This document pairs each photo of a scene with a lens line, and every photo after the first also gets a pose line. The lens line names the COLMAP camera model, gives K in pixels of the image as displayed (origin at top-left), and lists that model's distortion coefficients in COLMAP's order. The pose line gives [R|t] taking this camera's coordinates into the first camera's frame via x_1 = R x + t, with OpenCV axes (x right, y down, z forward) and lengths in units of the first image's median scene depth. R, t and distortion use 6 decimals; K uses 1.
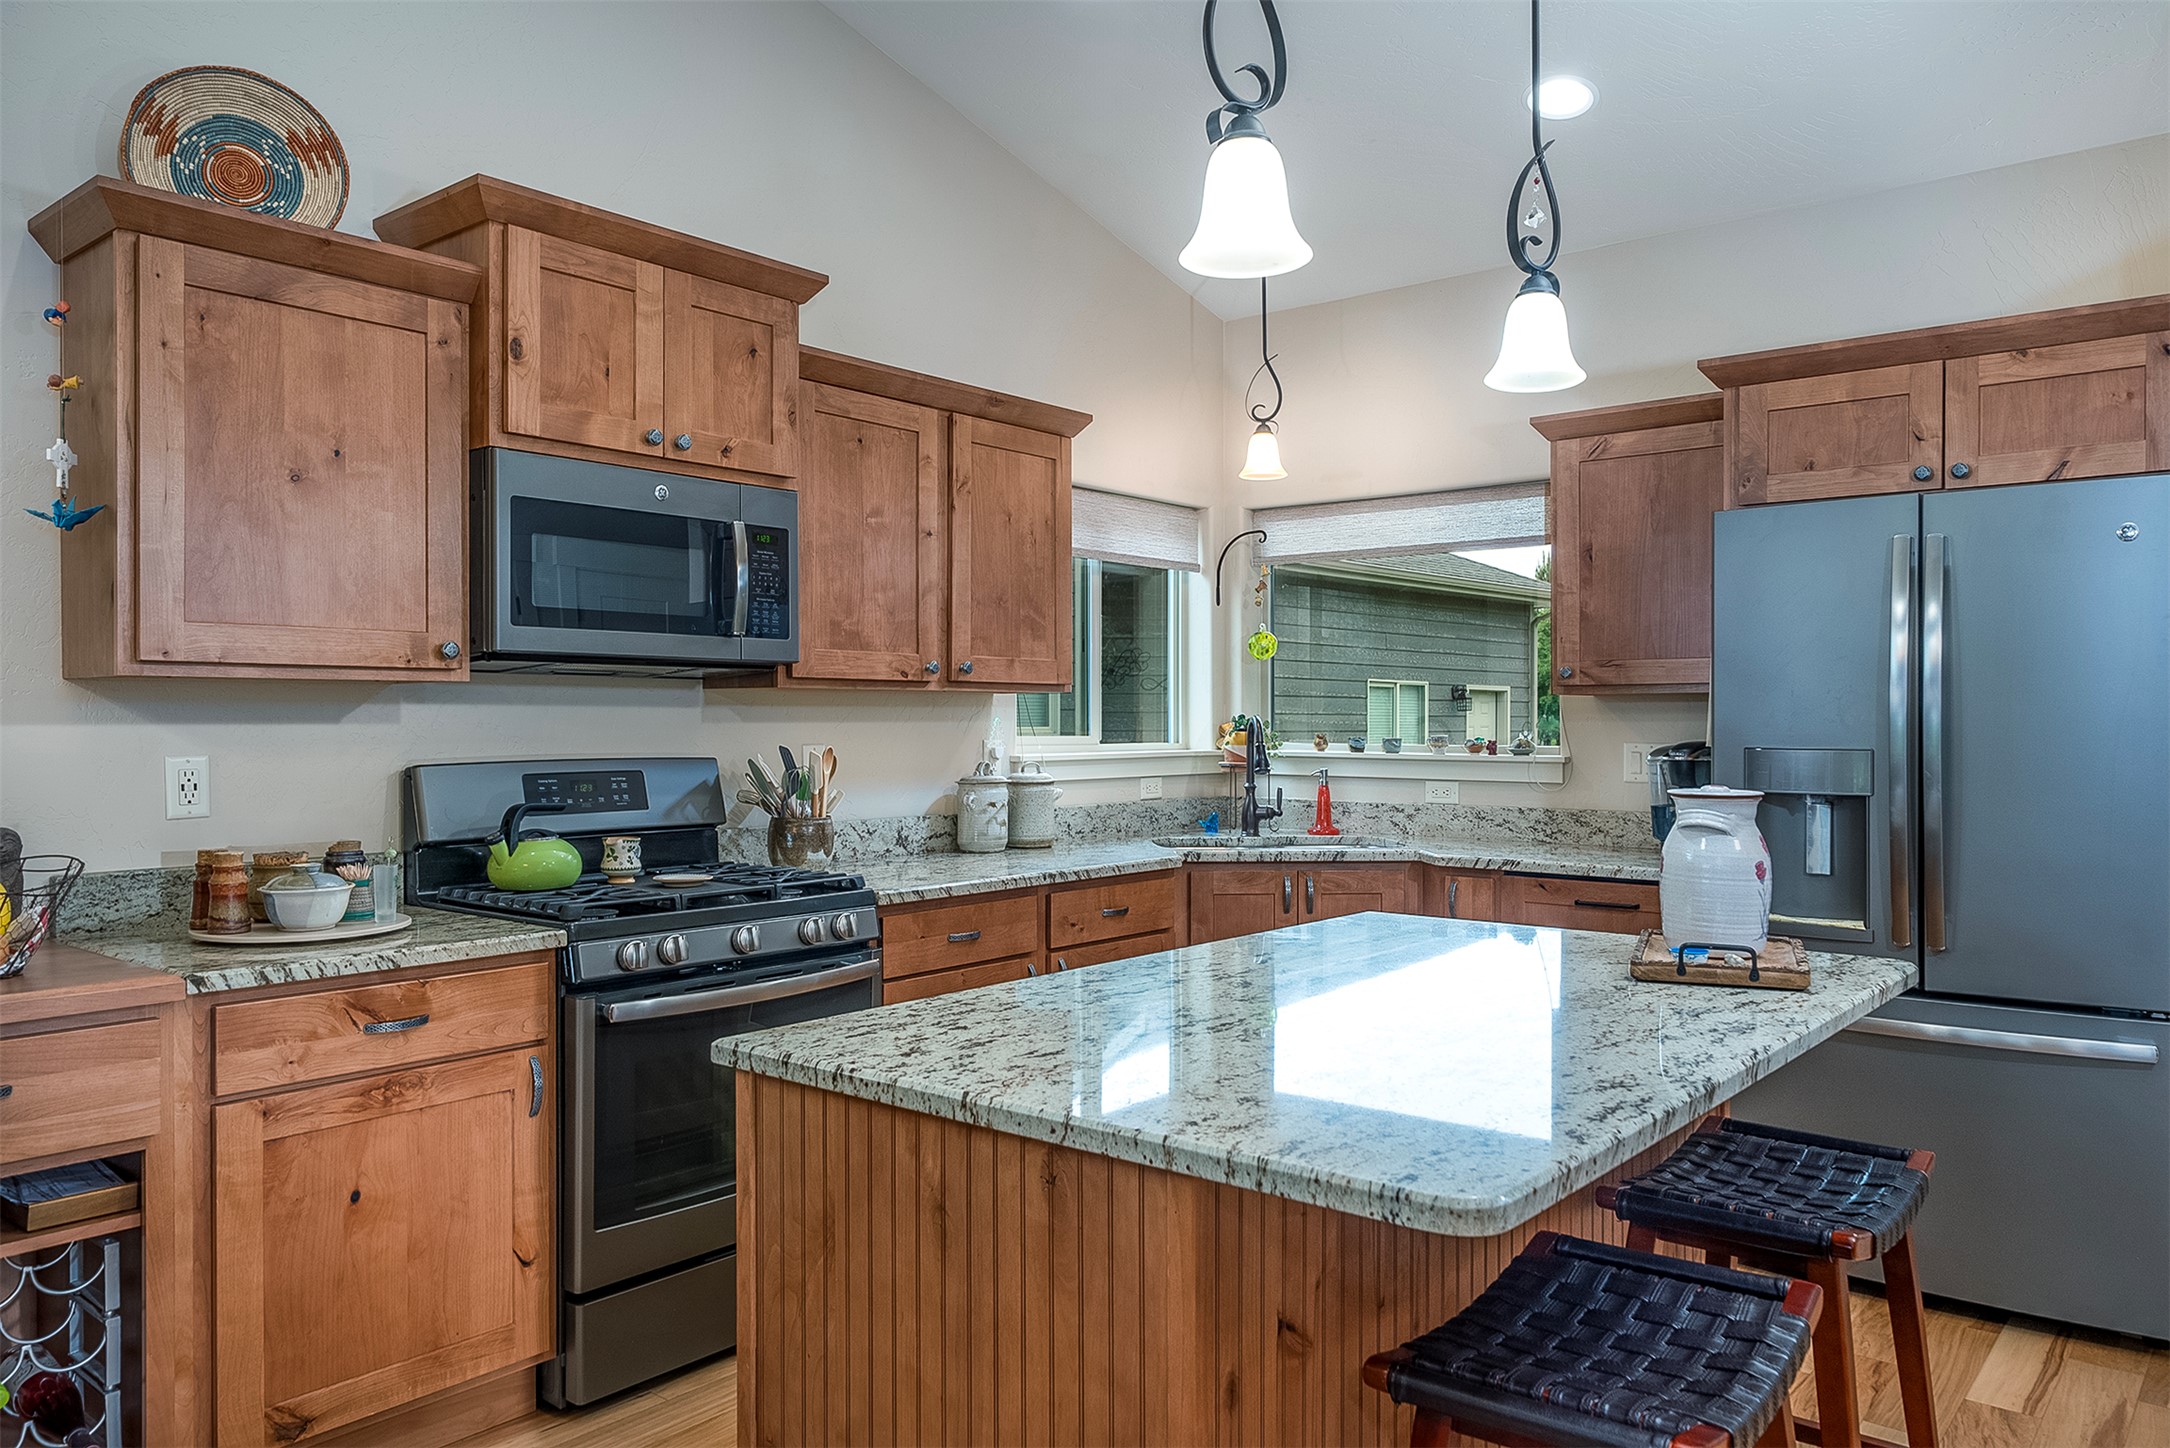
lens RADIAL K [[1515.0, 0, 1078.2], [0, 1515.0, 721.8], [0, 0, 1]] dist [0.004771, -0.001802]
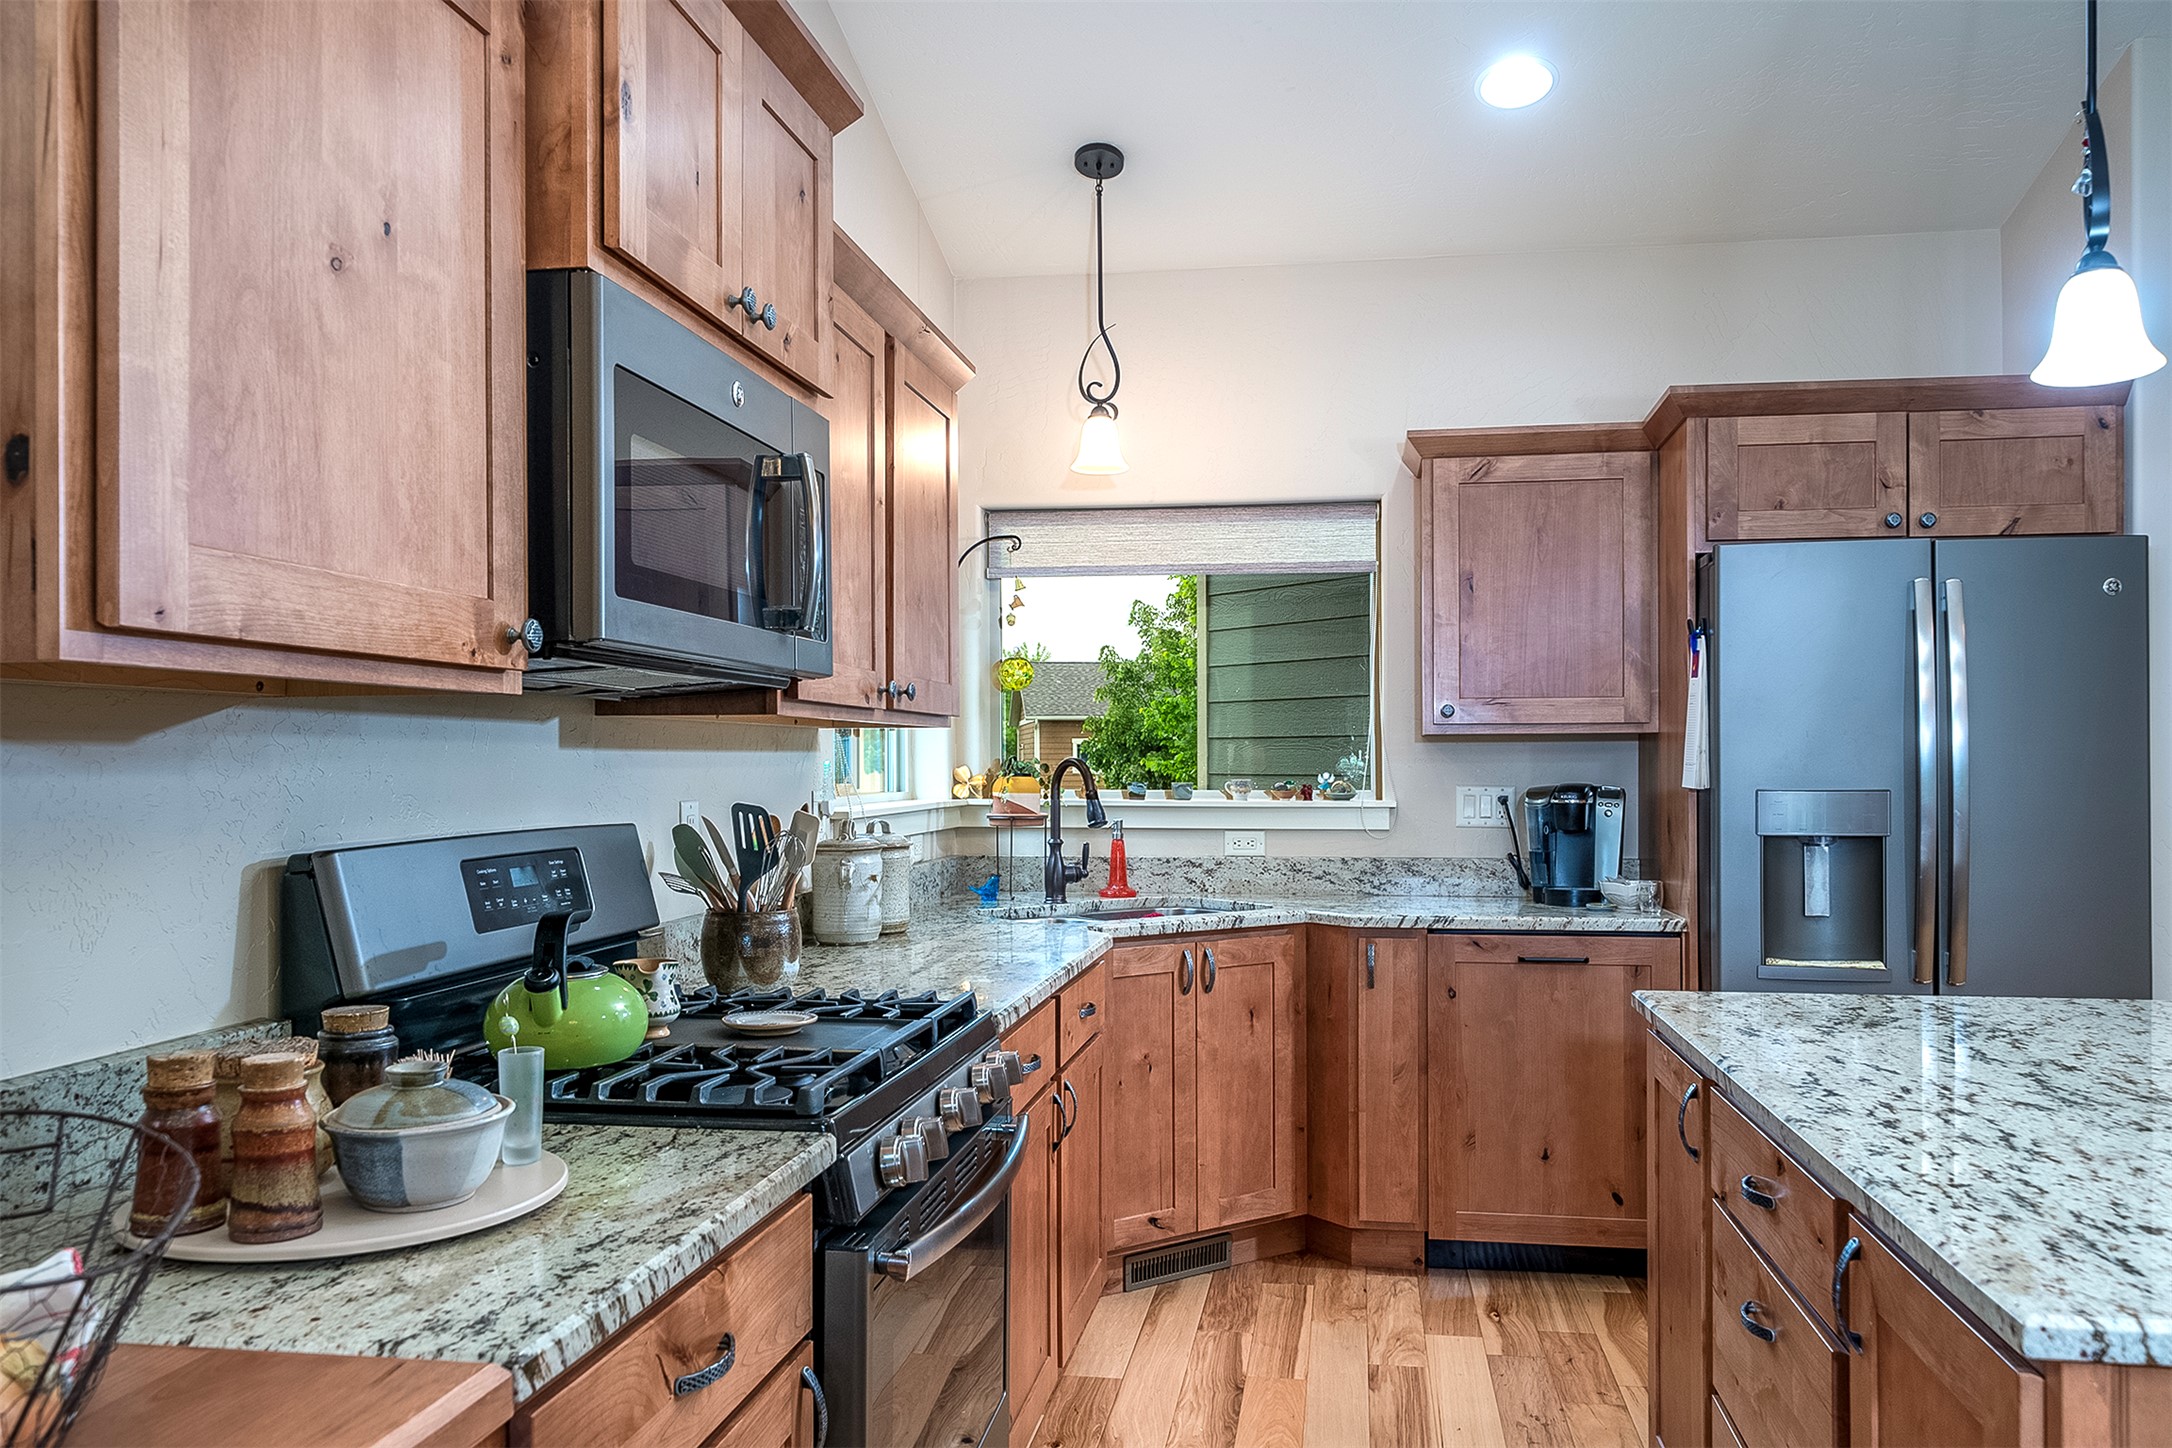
lens RADIAL K [[1590.2, 0, 1118.7], [0, 1590.2, 762.9], [0, 0, 1]] dist [0.007121, 0.000361]
pose [[0.856764, -0.002504, 0.515703, -0.451646], [0.002887, 0.999996, 0.000058, -0.001335], [-0.515701, 0.001439, 0.856767, 0.351018]]
